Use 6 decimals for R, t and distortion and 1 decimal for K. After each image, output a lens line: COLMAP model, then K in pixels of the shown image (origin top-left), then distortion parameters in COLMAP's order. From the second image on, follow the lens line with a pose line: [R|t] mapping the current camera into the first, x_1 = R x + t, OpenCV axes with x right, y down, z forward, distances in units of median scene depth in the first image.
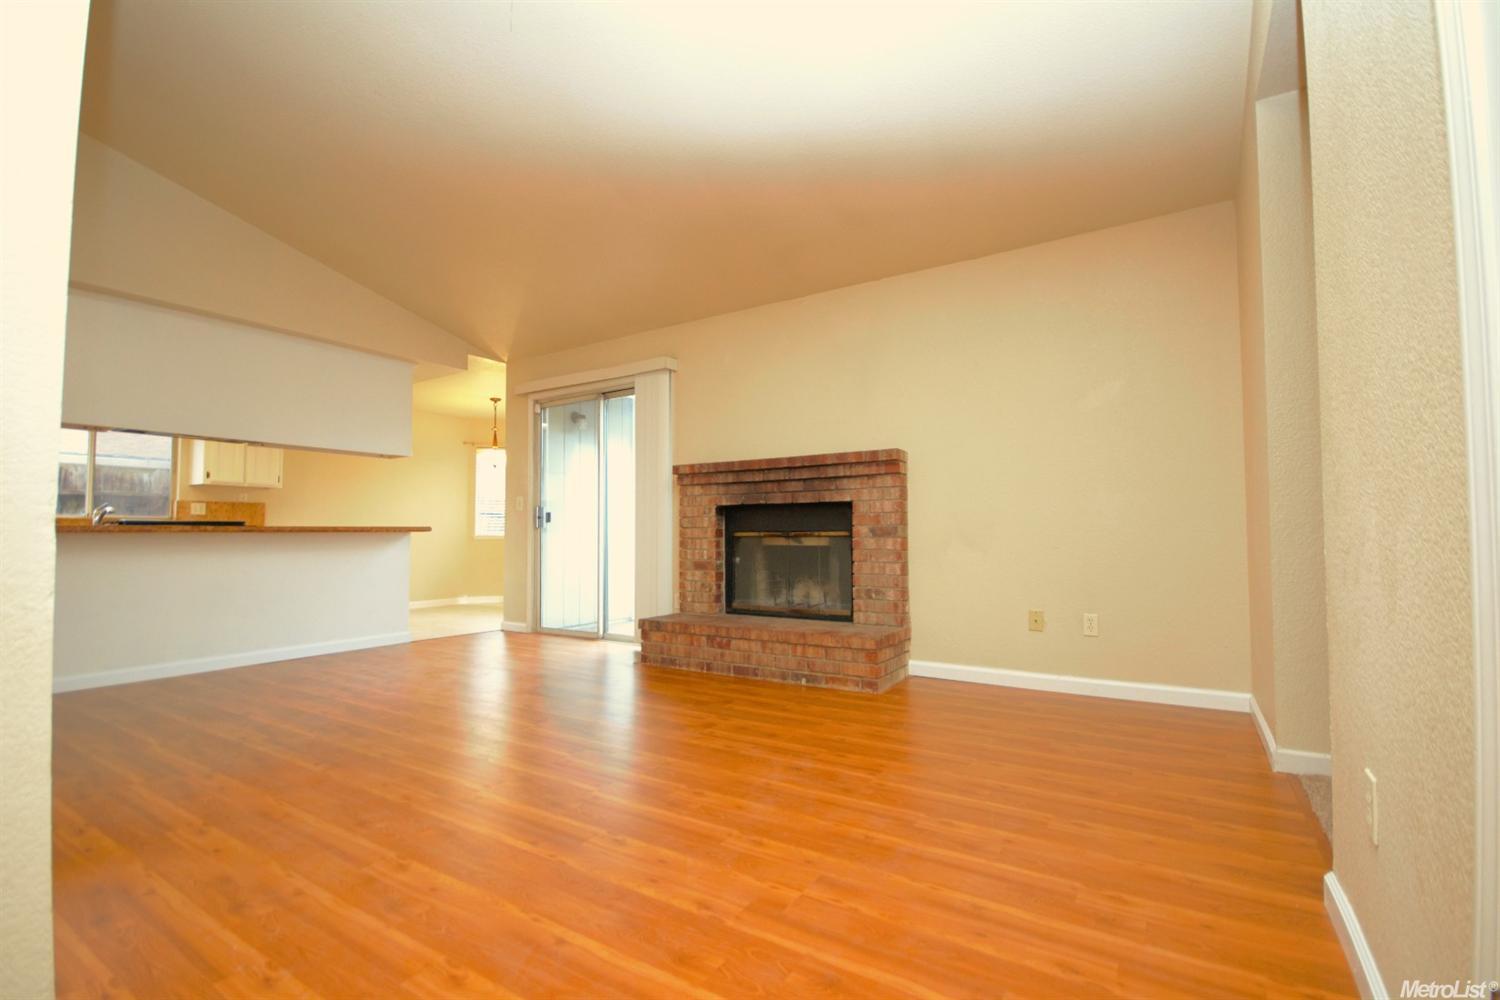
lens RADIAL K [[684.2, 0, 737.9], [0, 684.2, 503.5], [0, 0, 1]] dist [-0.003011, -0.001390]
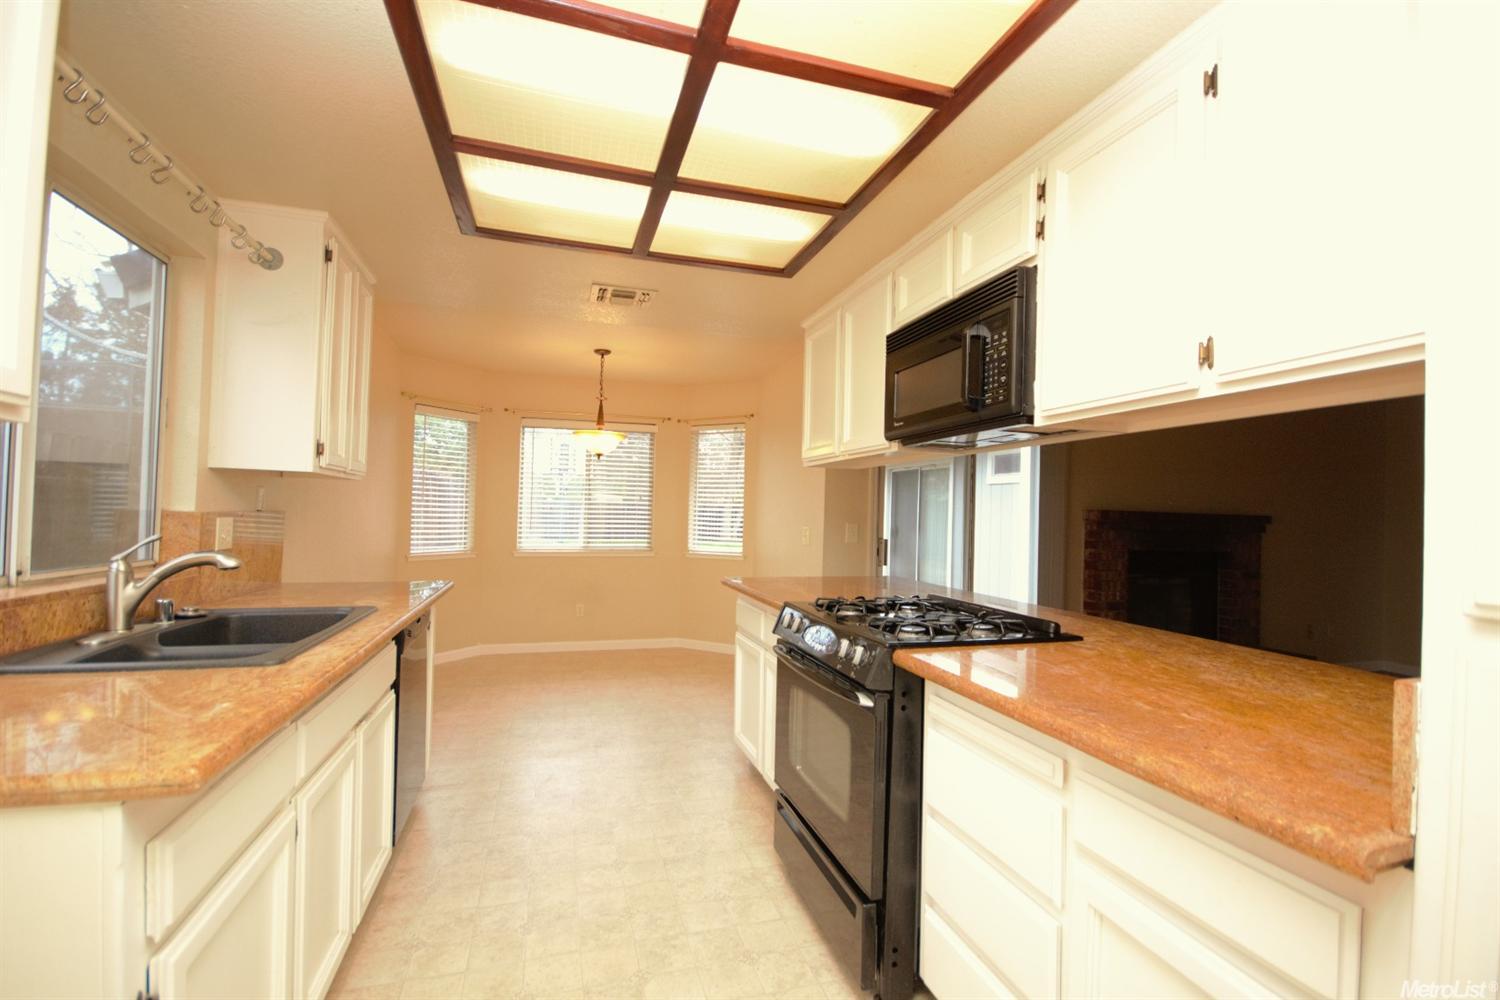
lens RADIAL K [[684.2, 0, 753.1], [0, 684.2, 502.7], [0, 0, 1]] dist [-0.003011, -0.001390]
pose [[0.646707, 0.035400, 0.761916, -1.276303], [-0.064773, 0.997863, 0.008617, -0.043378], [-0.759983, -0.054925, 0.647618, 0.792116]]
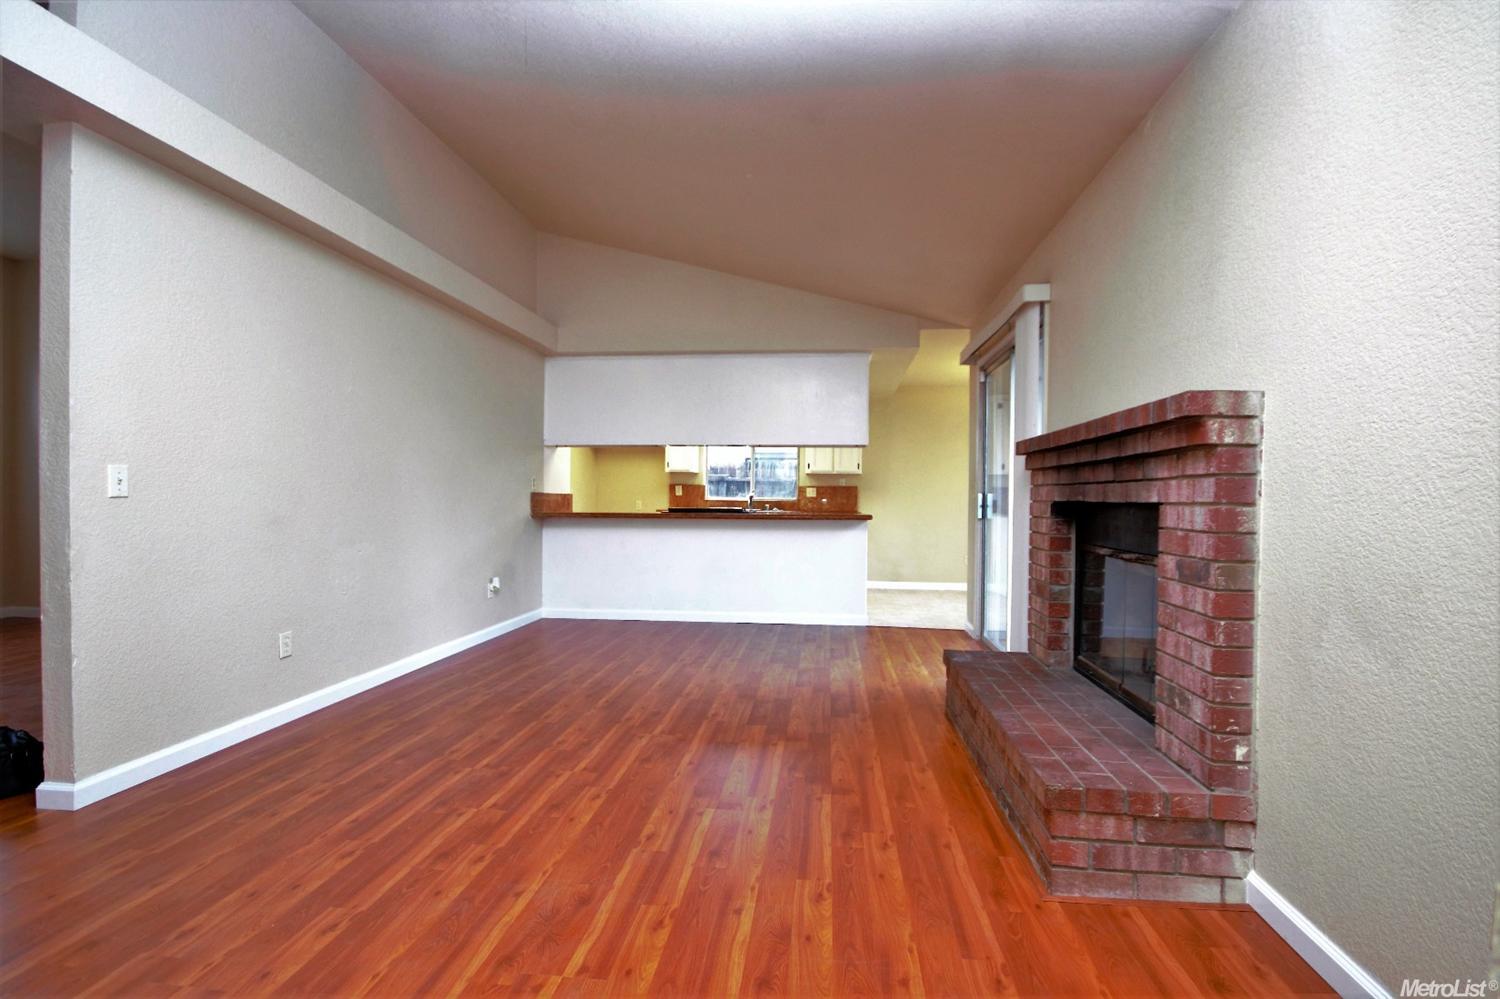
lens RADIAL K [[684.2, 0, 743.7], [0, 684.2, 498.5], [0, 0, 1]] dist [-0.003011, -0.001390]
pose [[0.442935, 0.010114, -0.896496, 0.442930], [0.030683, 0.999180, 0.026431, -0.027203], [0.896028, -0.039214, 0.442262, 0.469826]]
